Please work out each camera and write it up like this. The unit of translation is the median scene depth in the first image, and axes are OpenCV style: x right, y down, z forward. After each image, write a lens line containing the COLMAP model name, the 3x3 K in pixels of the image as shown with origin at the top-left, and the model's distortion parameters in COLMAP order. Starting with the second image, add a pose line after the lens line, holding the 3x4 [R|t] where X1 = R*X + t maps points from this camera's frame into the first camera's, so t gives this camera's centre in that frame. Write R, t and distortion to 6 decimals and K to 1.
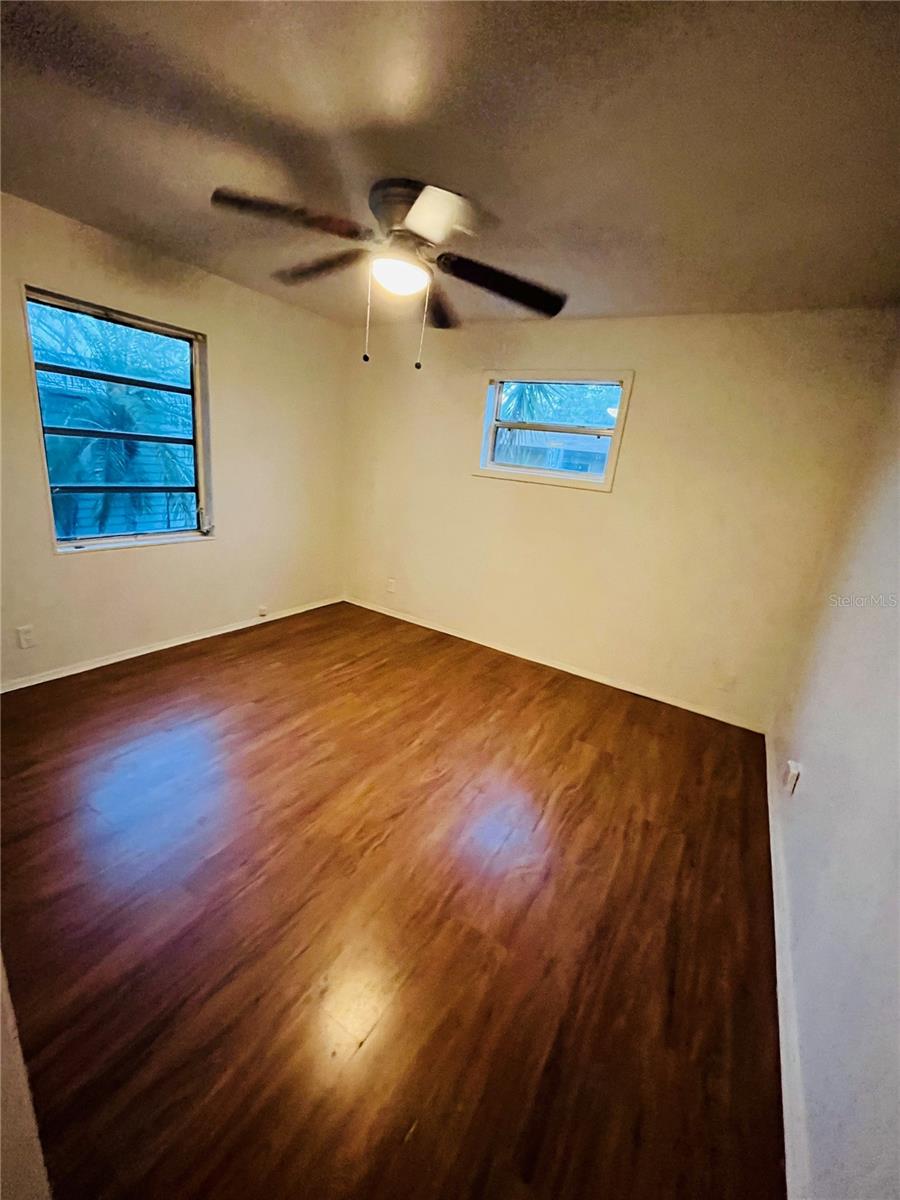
lens RADIAL K [[489.0, 0, 450.5], [0, 489.0, 599.2], [0, 0, 1]] dist [0.000453, -0.000124]
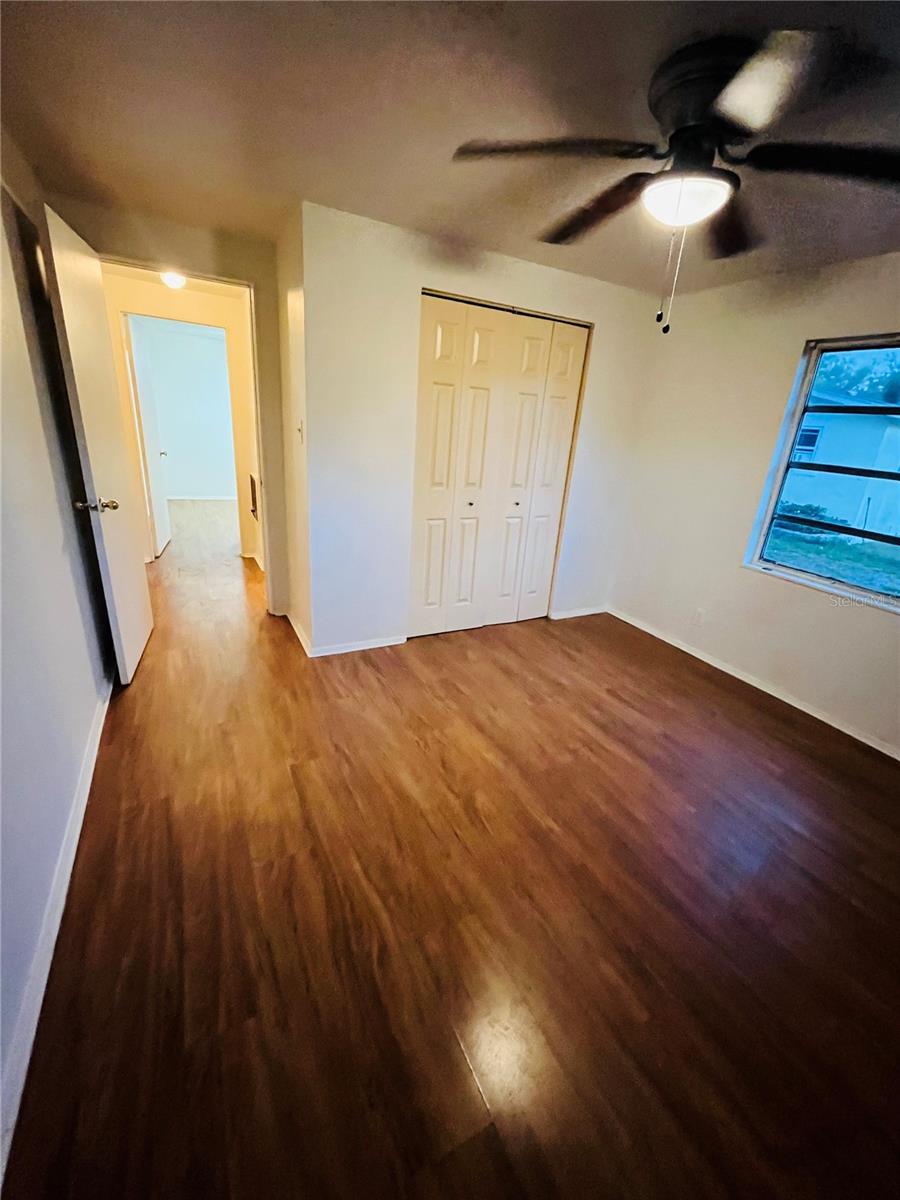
lens RADIAL K [[489.0, 0, 452.4], [0, 489.0, 597.9], [0, 0, 1]] dist [0.000453, -0.000124]
pose [[-0.504274, 0.163724, -0.847881, 0.618231], [-0.362361, 0.851117, 0.379861, -0.245884], [0.783839, 0.498793, -0.369869, 1.025518]]
